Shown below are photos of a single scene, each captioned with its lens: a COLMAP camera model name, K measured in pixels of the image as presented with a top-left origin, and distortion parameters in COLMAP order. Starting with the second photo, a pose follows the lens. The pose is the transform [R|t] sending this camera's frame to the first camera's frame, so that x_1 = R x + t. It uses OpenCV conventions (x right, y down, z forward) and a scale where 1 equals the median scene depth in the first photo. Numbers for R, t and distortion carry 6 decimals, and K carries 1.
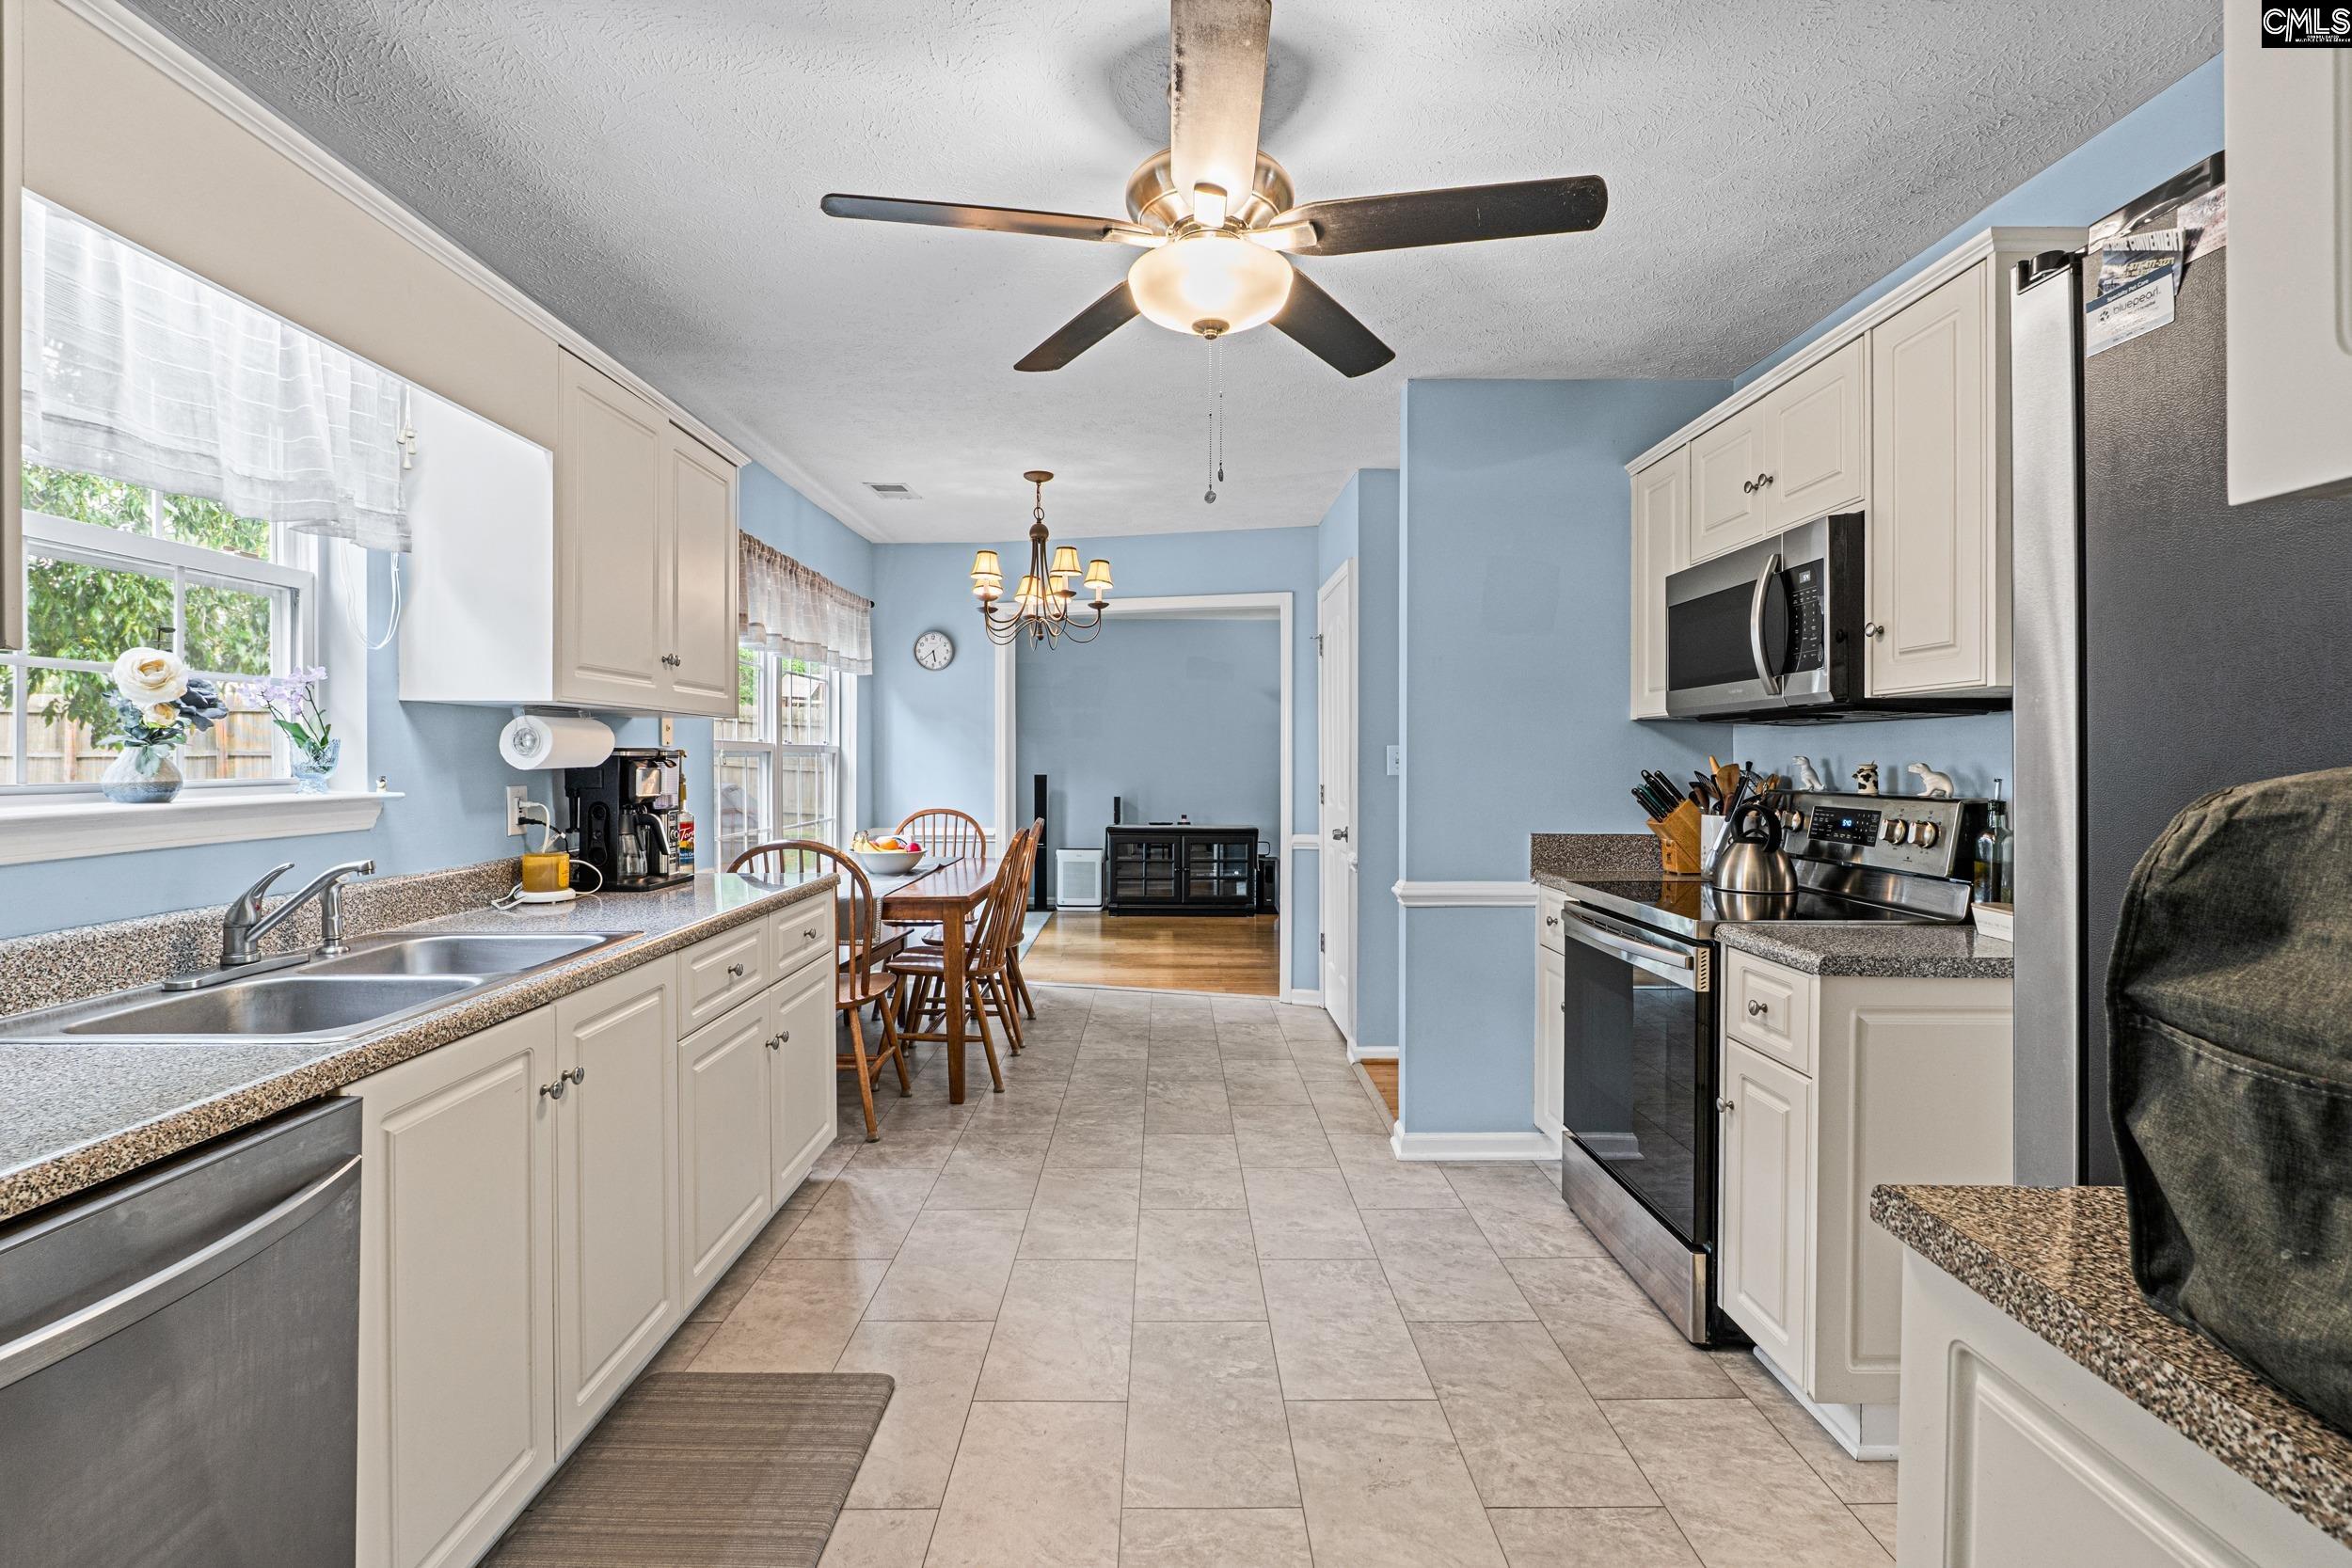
lens RADIAL K [[1074.4, 0, 1173.8], [0, 1074.4, 764.1], [0, 0, 1]] dist [-0.007967, -0.001087]
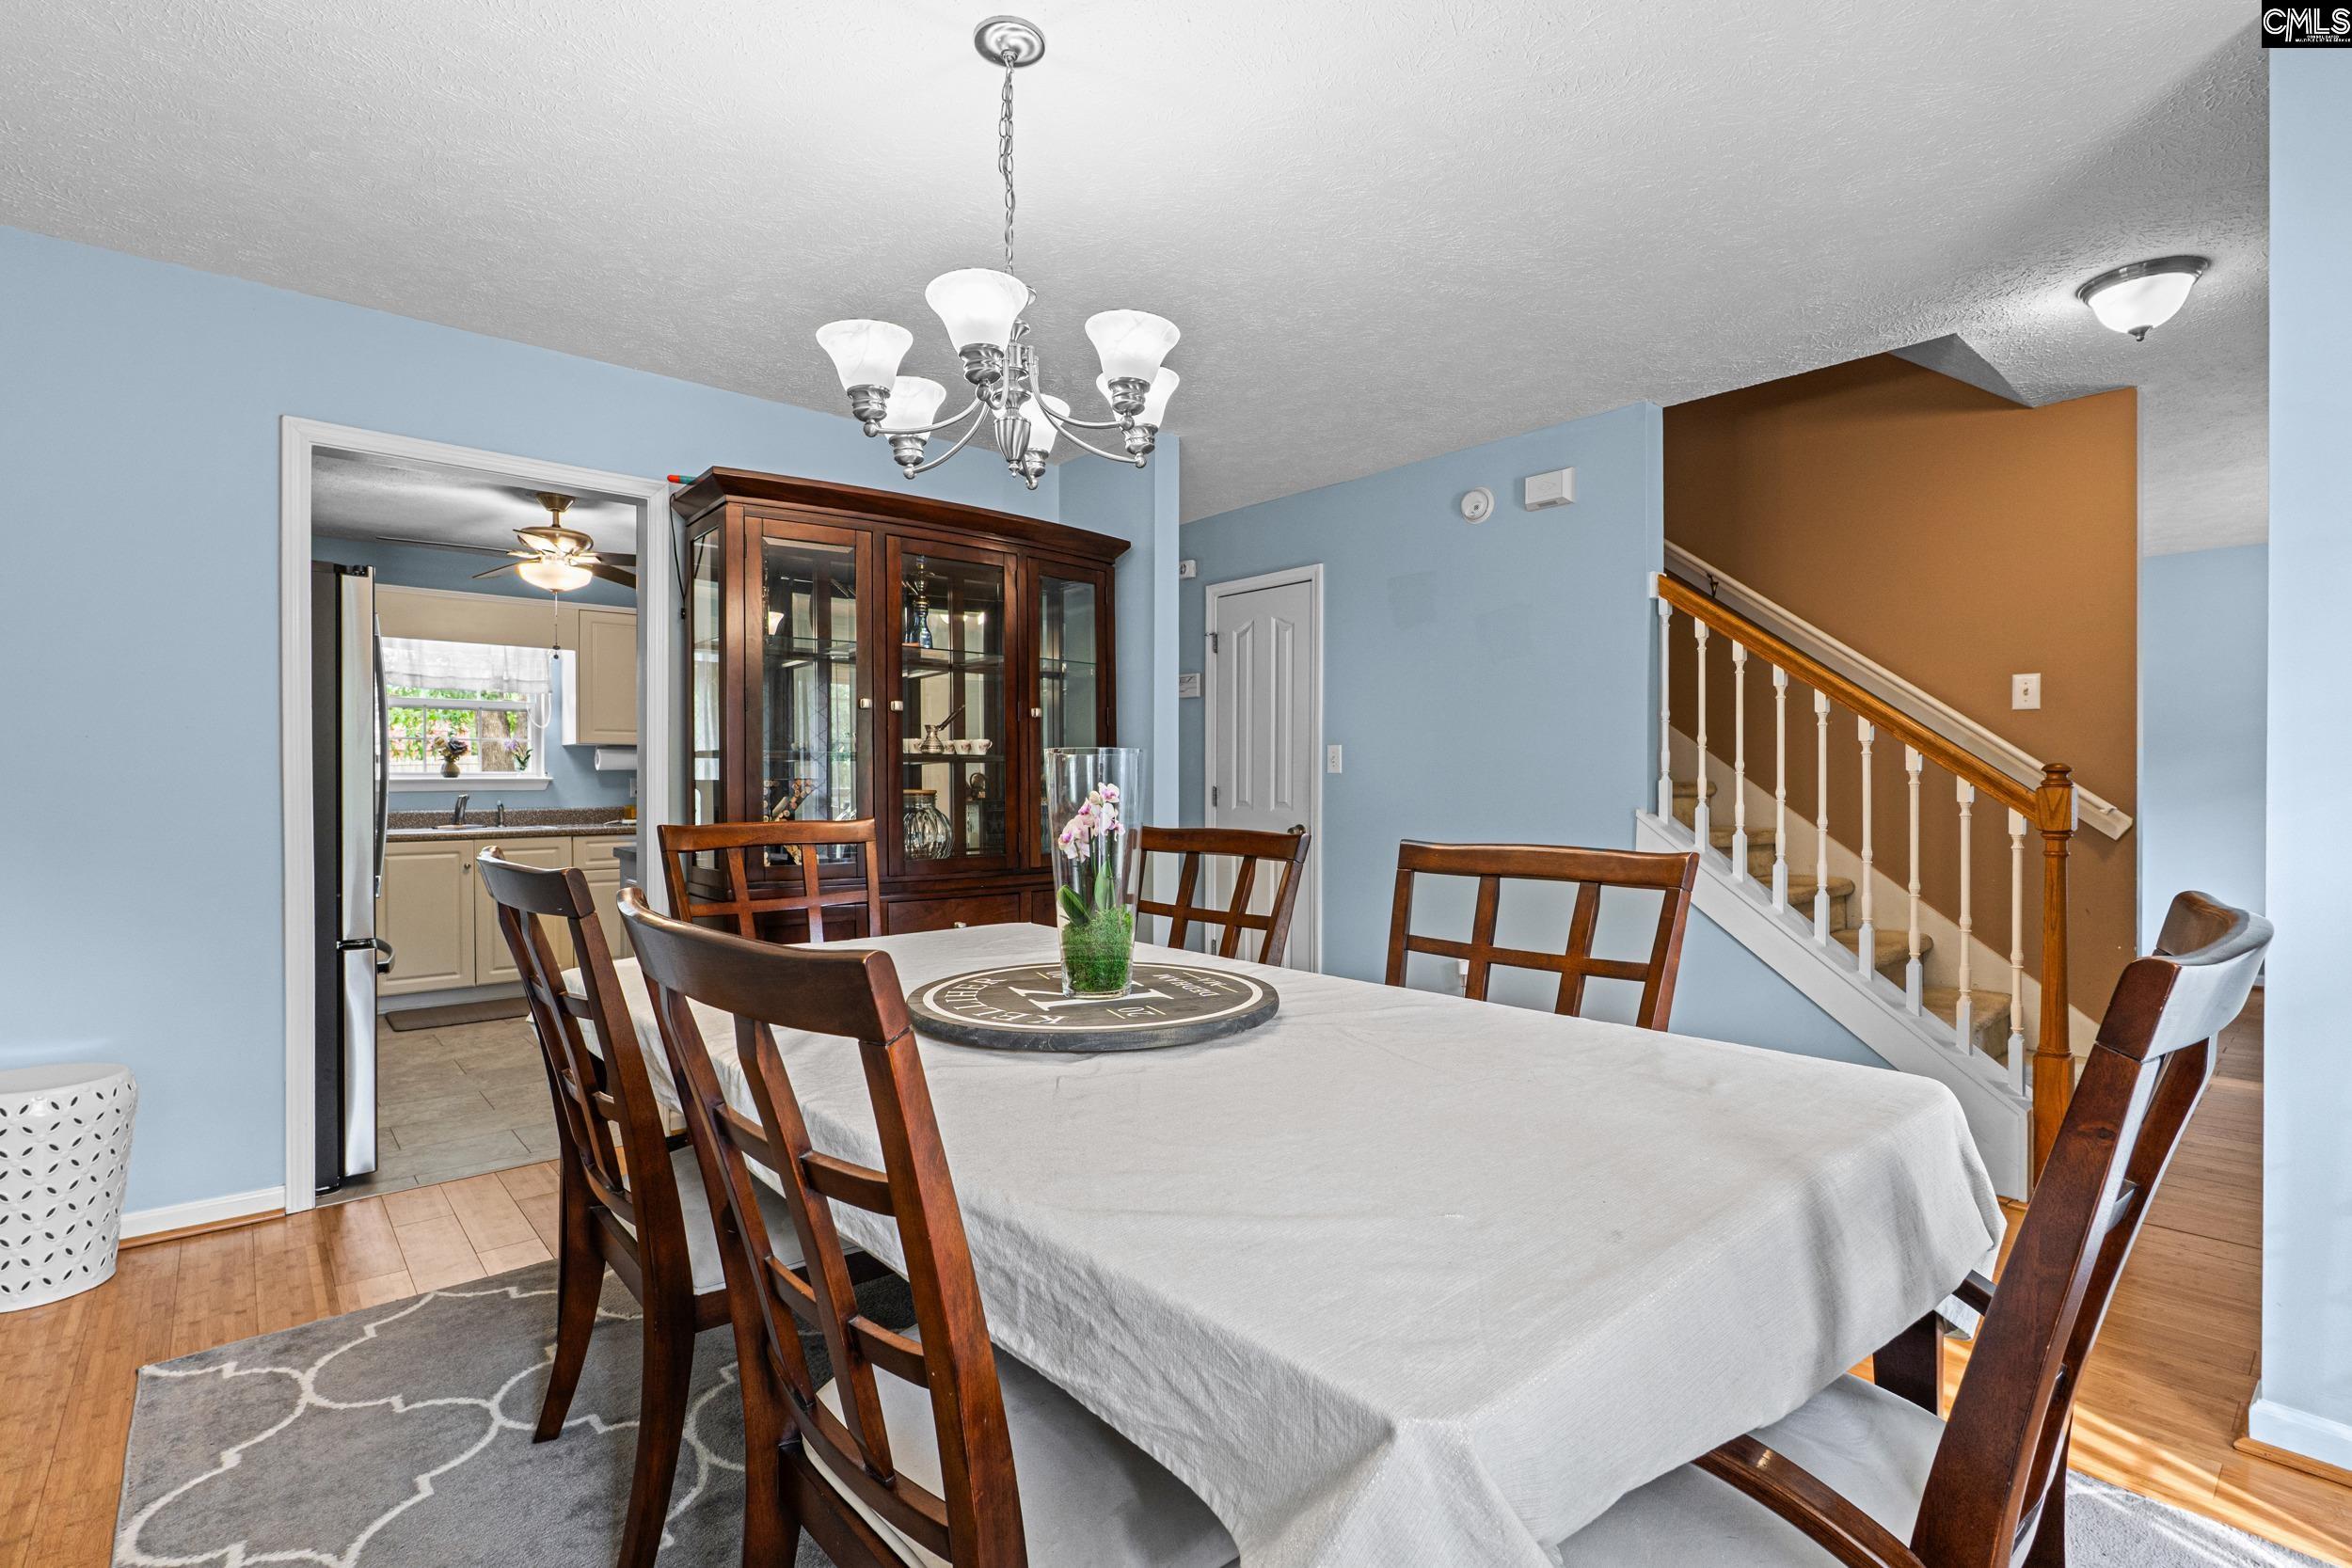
lens RADIAL K [[1074.4, 0, 1183.6], [0, 1074.4, 786.1], [0, 0, 1]] dist [-0.007967, -0.001087]
pose [[0.664362, -0.001327, -0.747409, 1.506157], [-0.005149, 0.999967, -0.006353, 0.035203], [0.747393, 0.008069, 0.664333, 0.220445]]
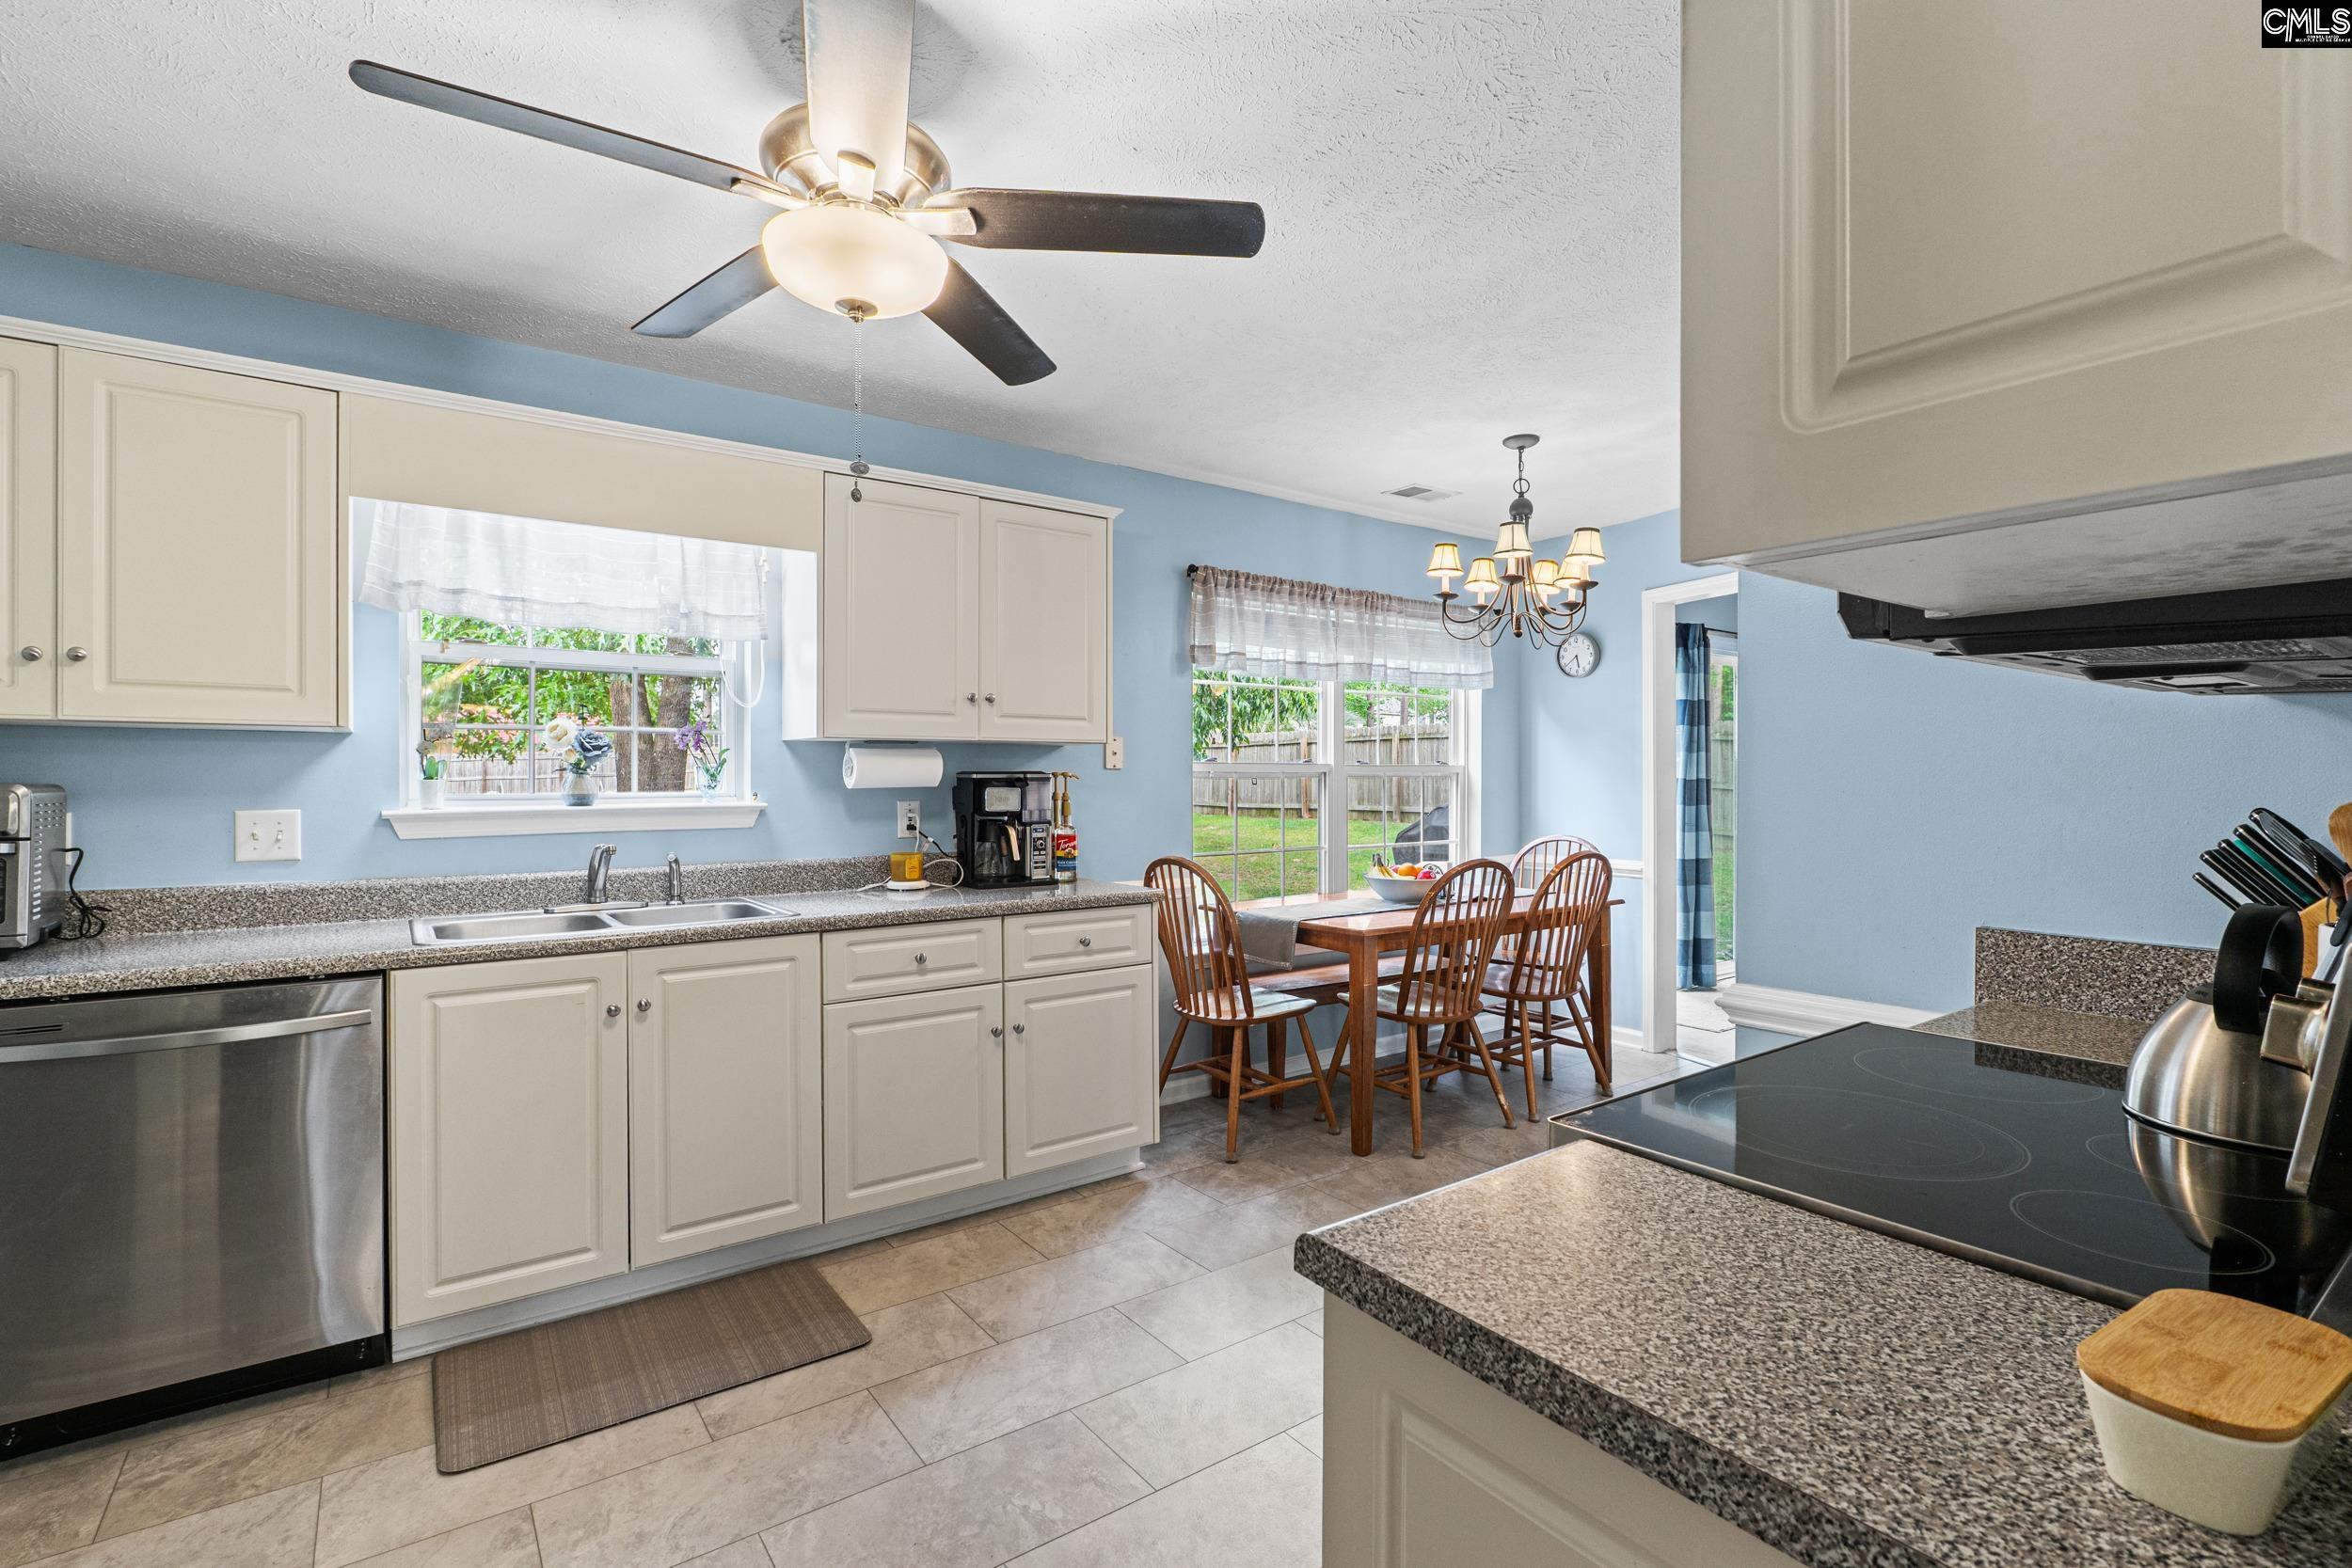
lens RADIAL K [[1074.4, 0, 1182.2], [0, 1074.4, 784.0], [0, 0, 1]] dist [-0.007967, -0.001087]
pose [[0.586369, 0.006562, -0.810018, 0.482722], [-0.004430, 0.999978, 0.004894, -0.005663], [0.810032, 0.000719, 0.586385, 0.361038]]
